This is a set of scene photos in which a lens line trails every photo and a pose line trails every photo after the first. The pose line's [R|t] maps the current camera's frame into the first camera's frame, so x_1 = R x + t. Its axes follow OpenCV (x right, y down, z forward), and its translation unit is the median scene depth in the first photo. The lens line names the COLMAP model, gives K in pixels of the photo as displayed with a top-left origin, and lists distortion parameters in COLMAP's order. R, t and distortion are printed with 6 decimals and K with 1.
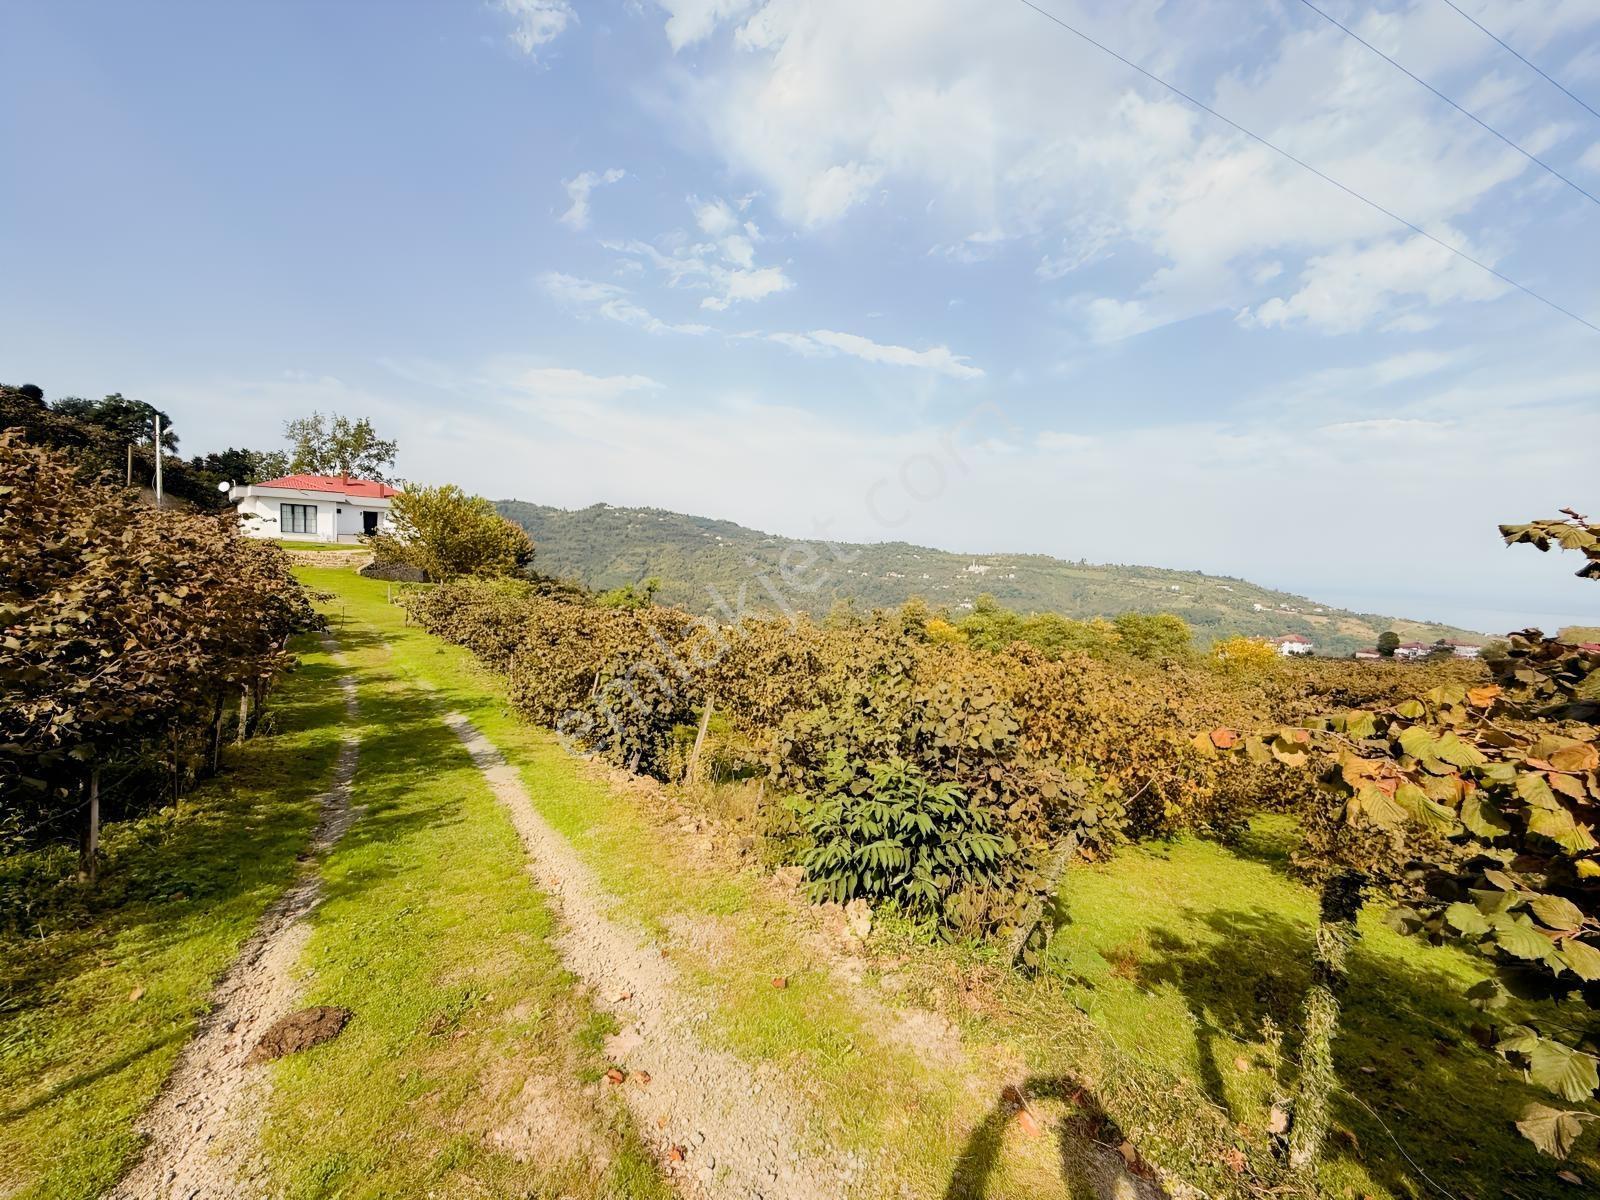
lens RADIAL K [[638.1, 0, 793.5], [0, 638.1, 614.8], [0, 0, 1]] dist [0.001443, -0.000348]
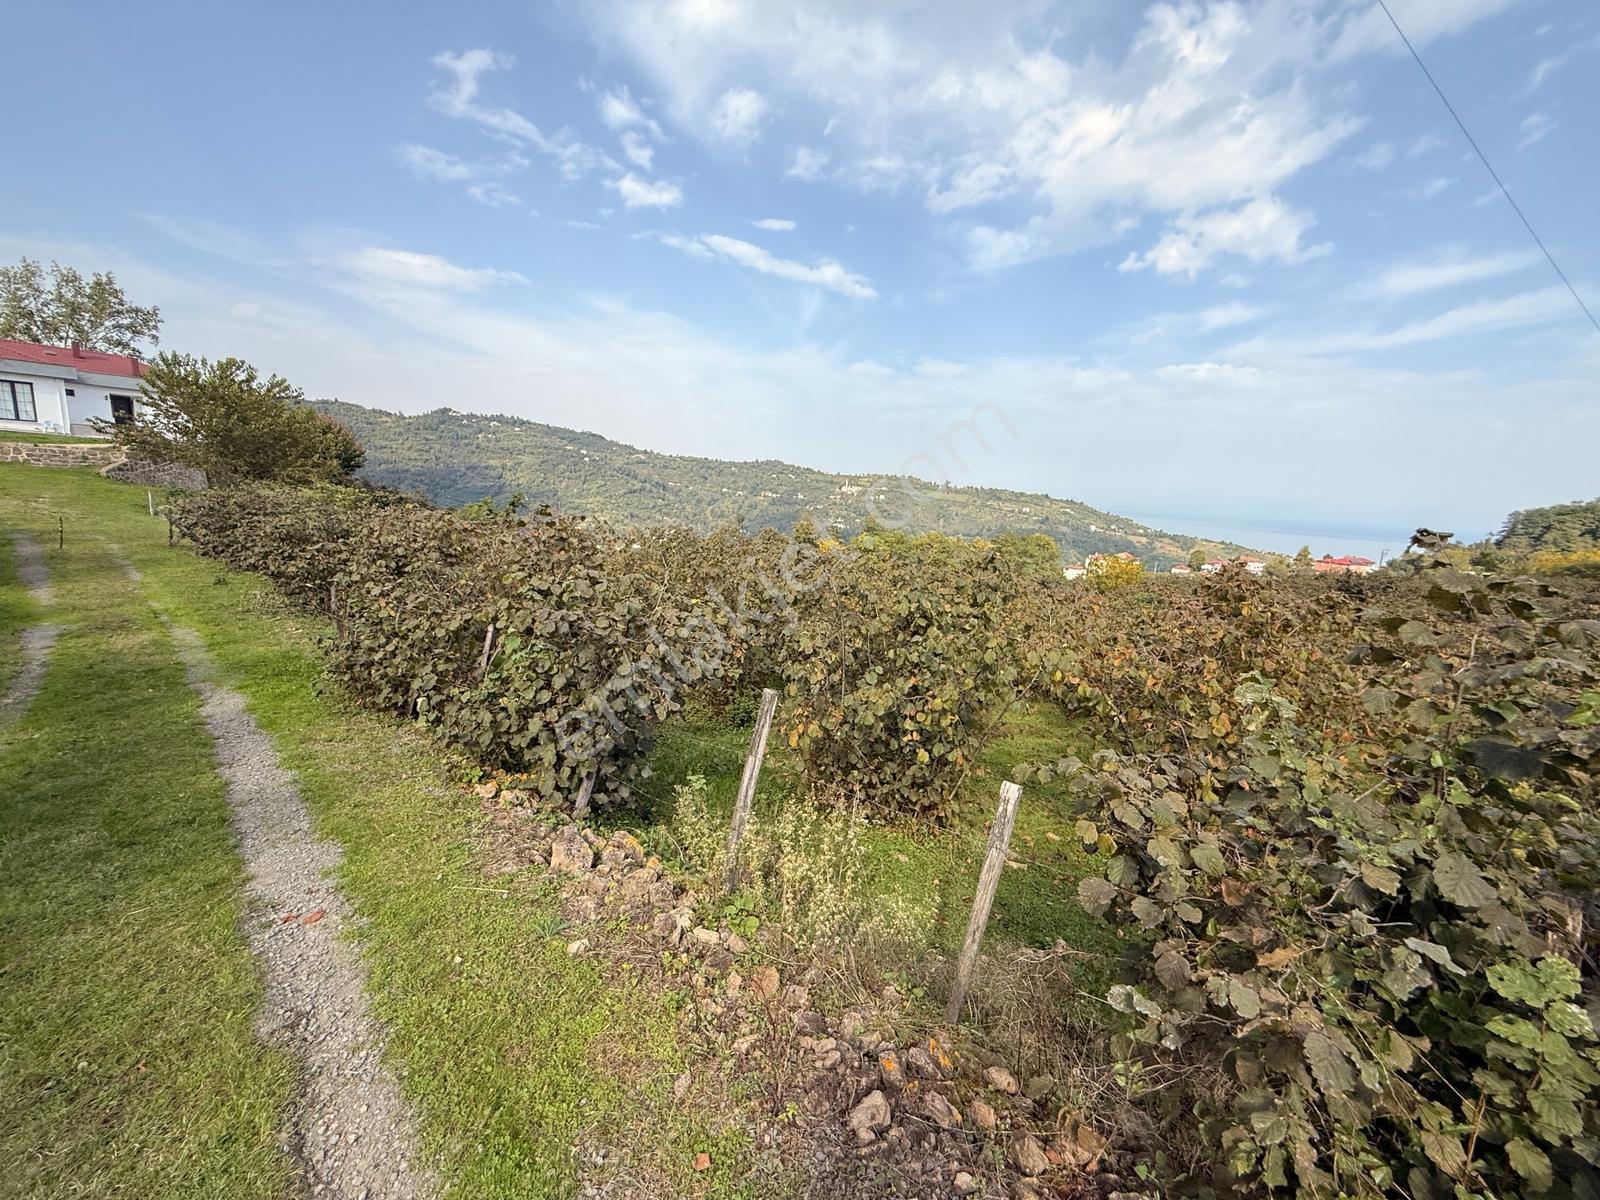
lens RADIAL K [[638.1, 0, 795.7], [0, 638.1, 605.7], [0, 0, 1]] dist [0.001443, -0.000348]
pose [[0.980410, -0.019684, 0.195983, -0.013914], [-0.002141, 0.993870, 0.110536, 0.000933], [-0.196957, -0.108790, 0.974357, 0.036286]]
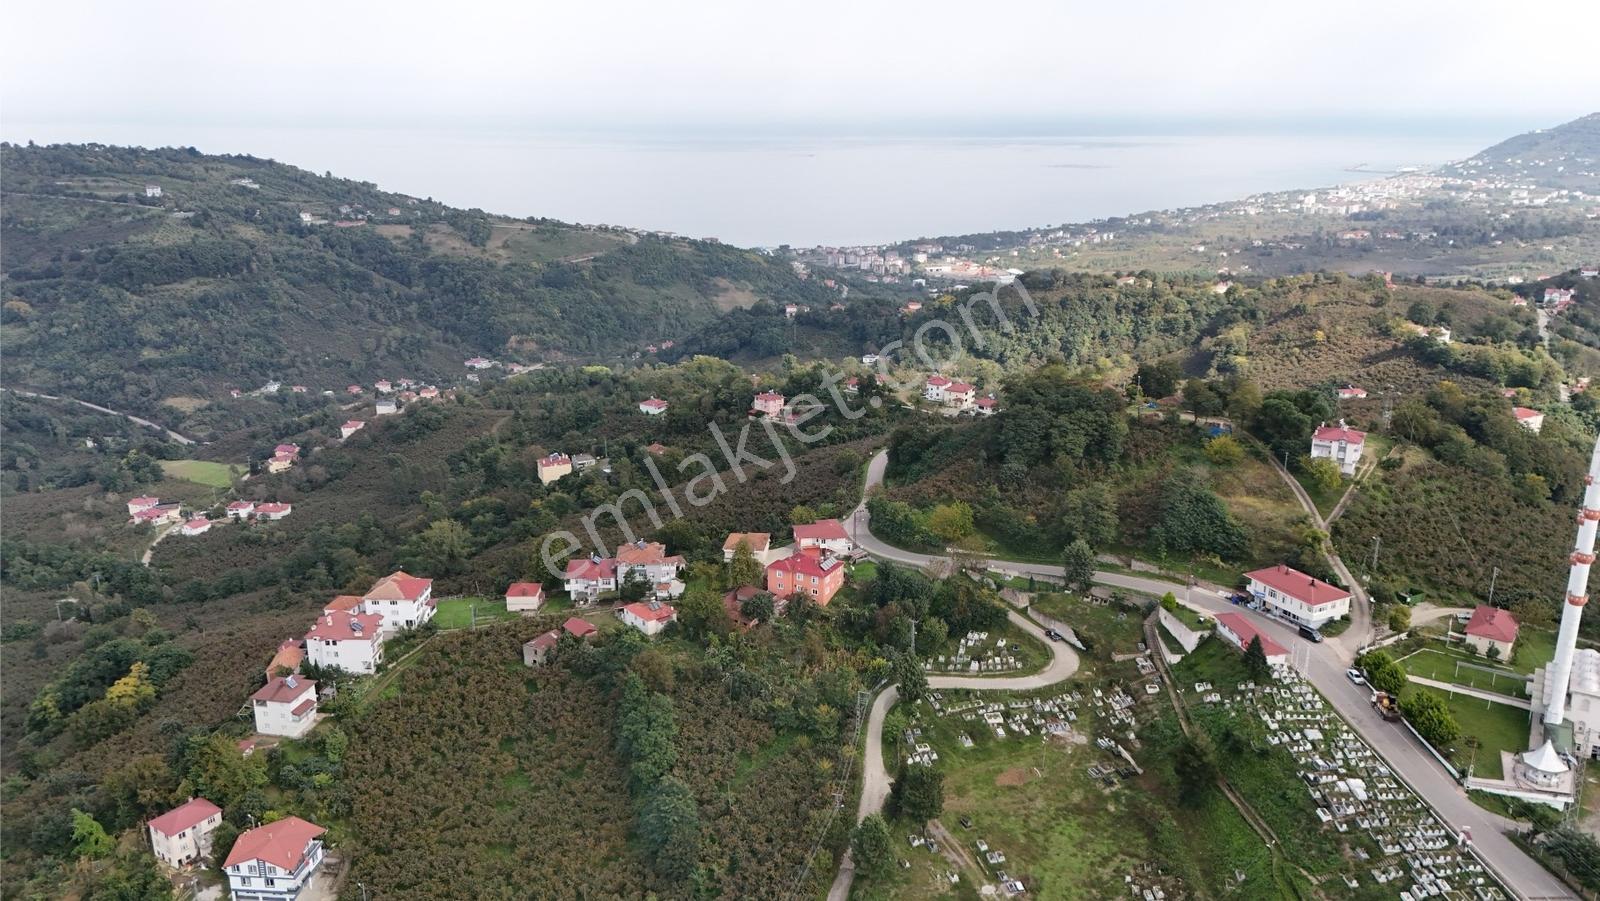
lens RADIAL K [[1179.7, 0, 795.8], [0, 1179.7, 449.5], [0, 0, 1]] dist [0.067511, -0.063892]
pose [[0.529866, -0.276311, 0.801807, 0.842737], [0.092788, 0.958648, 0.269042, -0.783780], [-0.842990, -0.068158, 0.533593, 0.938017]]
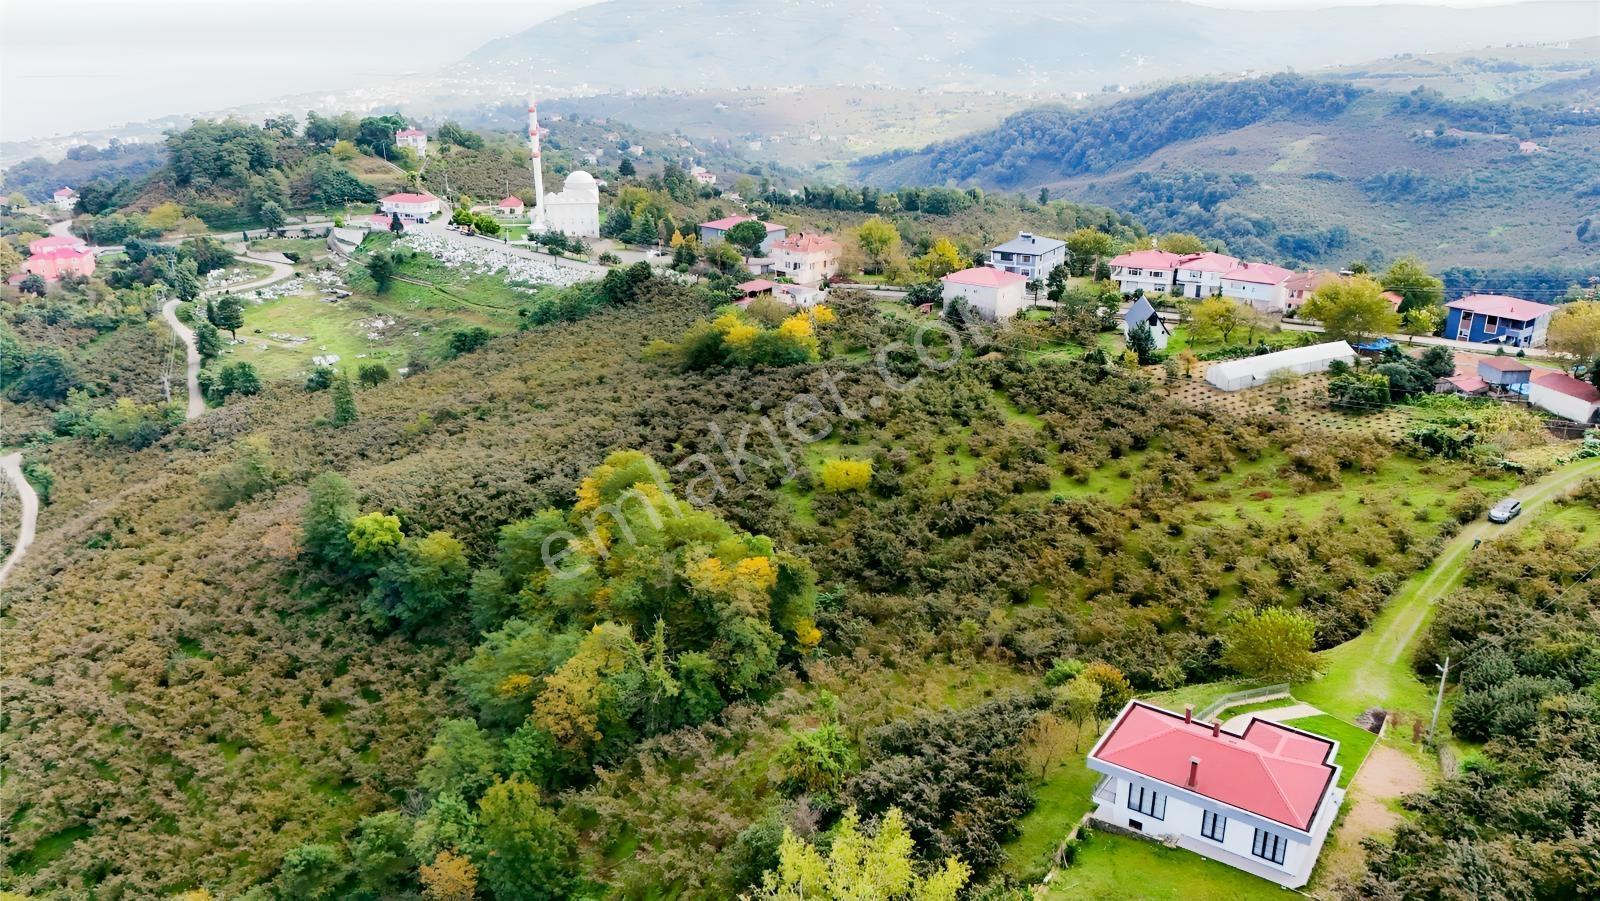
lens RADIAL K [[1179.7, 0, 797.8], [0, 1179.7, 450.3], [0, 0, 1]] dist [0.067511, -0.063892]
pose [[-0.203152, -0.373737, 0.905014, -0.864894], [0.072567, 0.915999, 0.394563, -0.555332], [-0.976454, 0.145831, -0.158966, 0.830545]]
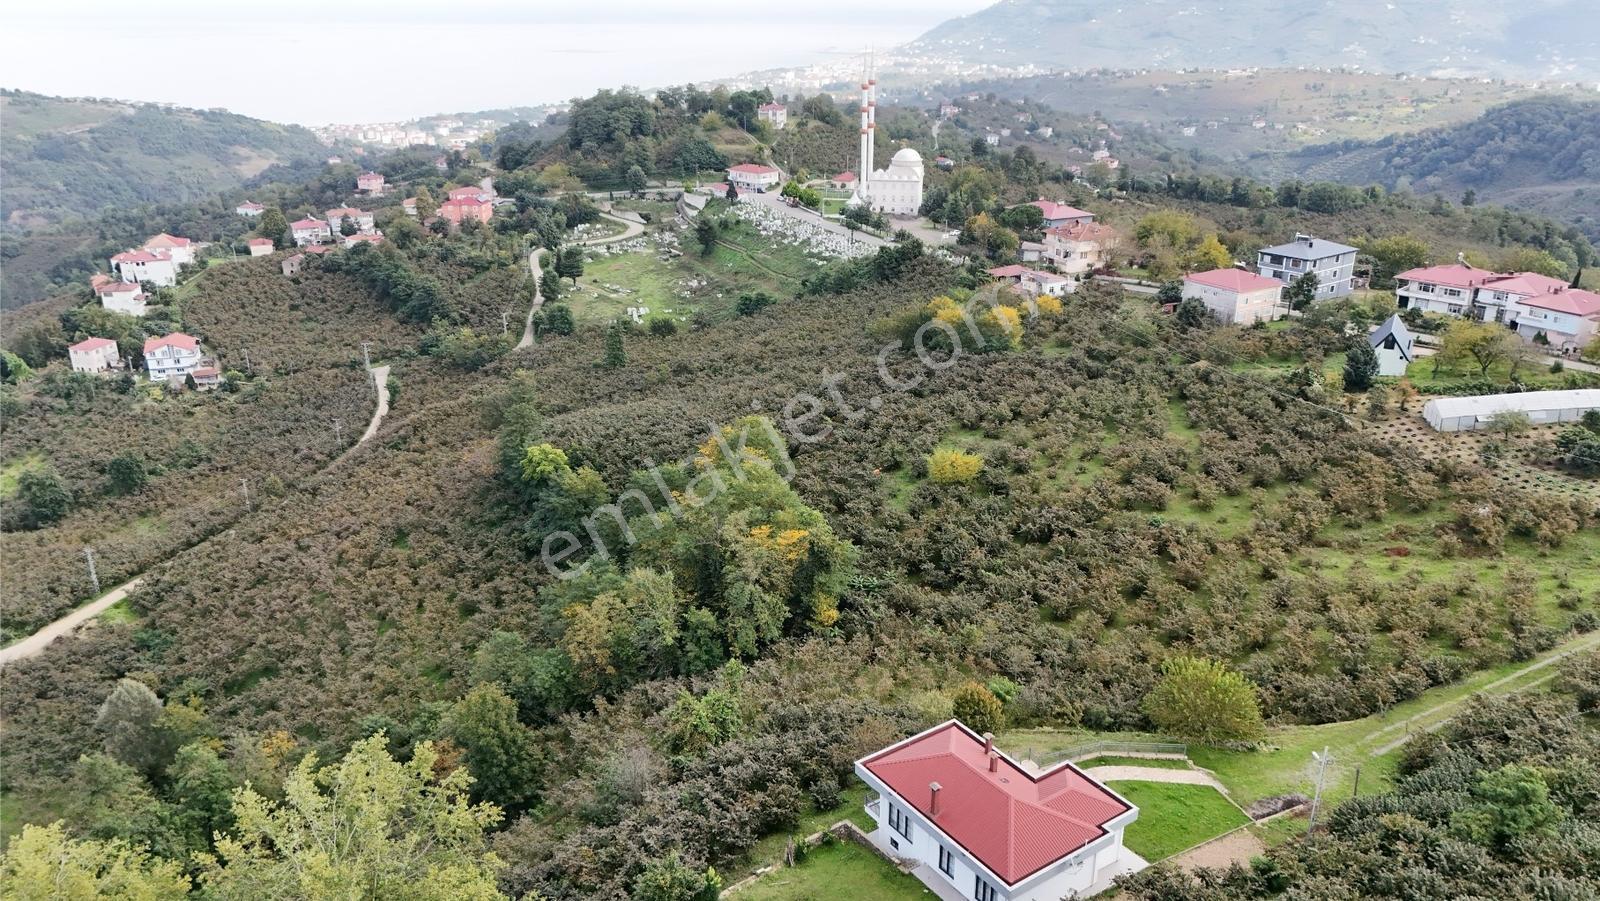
lens RADIAL K [[1179.7, 0, 796.9], [0, 1179.7, 452.5], [0, 0, 1]] dist [0.067511, -0.063892]
pose [[0.158008, -0.391795, 0.906383, -0.880676], [0.086515, 0.919877, 0.382546, -0.524605], [-0.983641, 0.017970, 0.179244, 0.486964]]
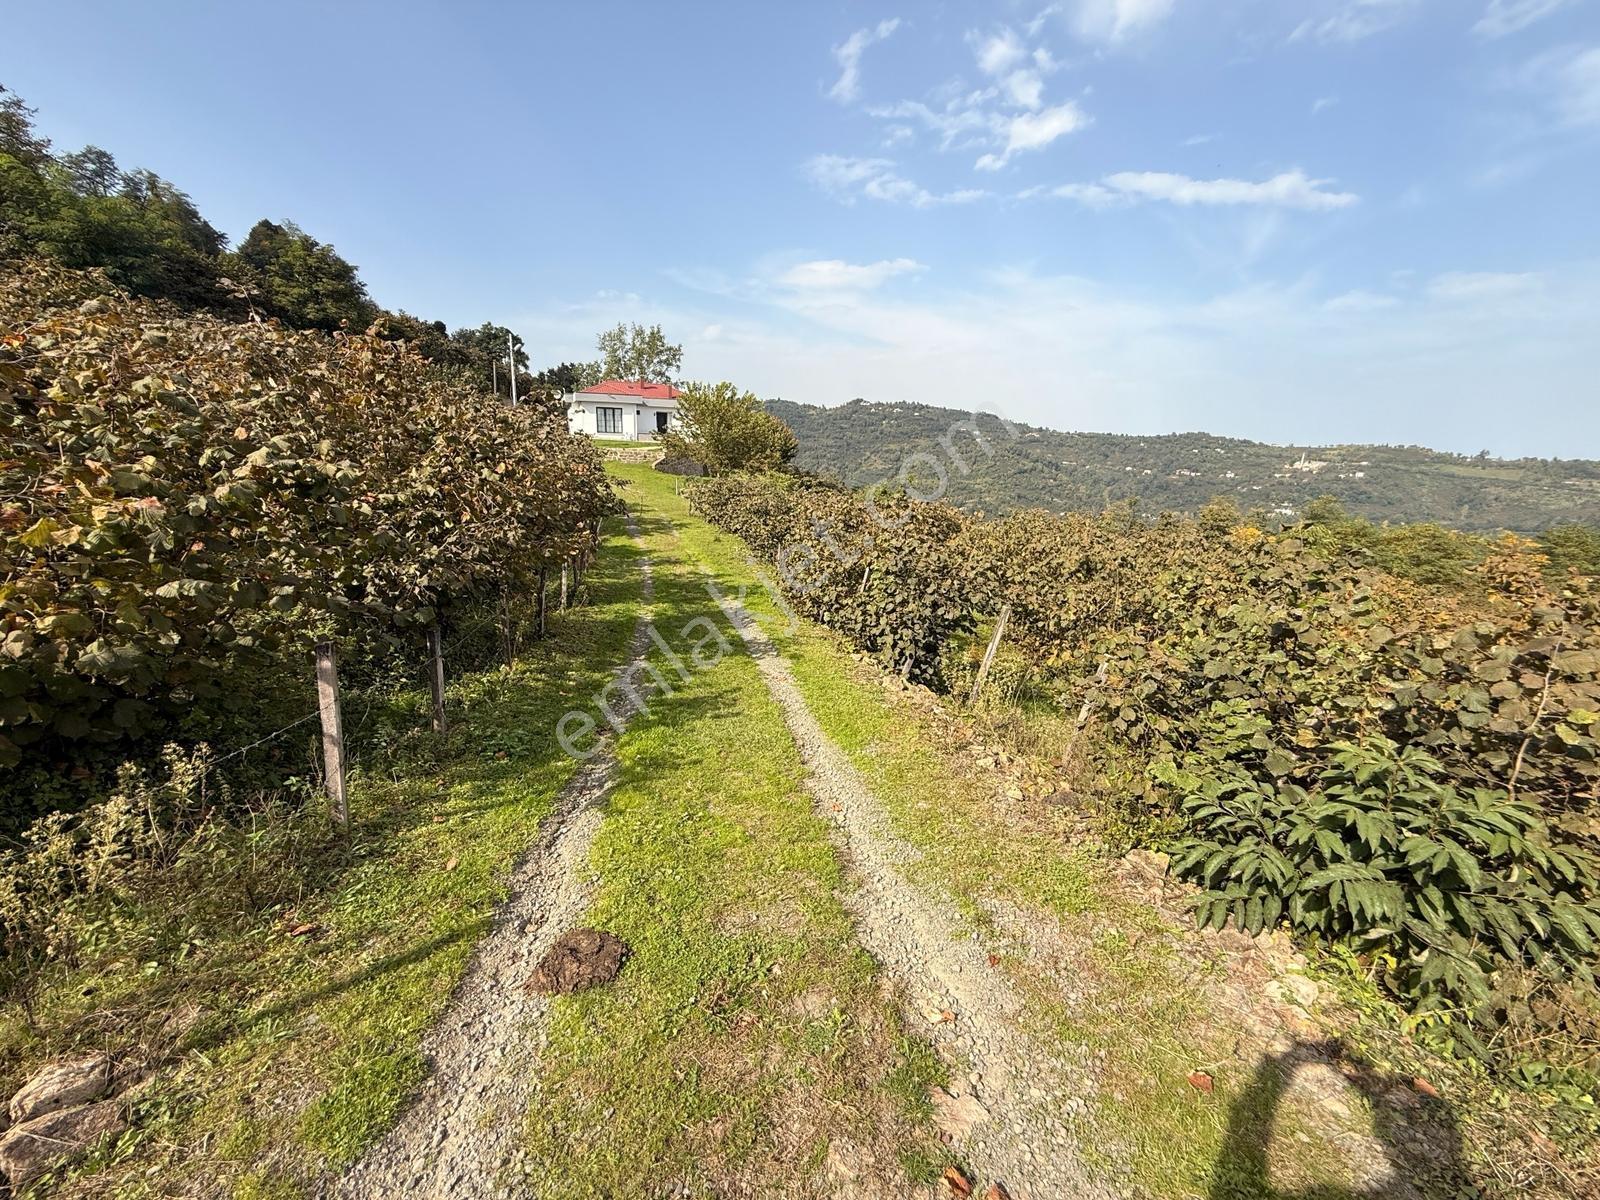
lens RADIAL K [[638.1, 0, 794.7], [0, 638.1, 605.8], [0, 0, 1]] dist [0.001443, -0.000348]
pose [[0.927005, 0.079149, -0.366603, -0.005447], [-0.025797, 0.988619, 0.148210, 0.000947], [0.374161, -0.127935, 0.918497, 0.008924]]
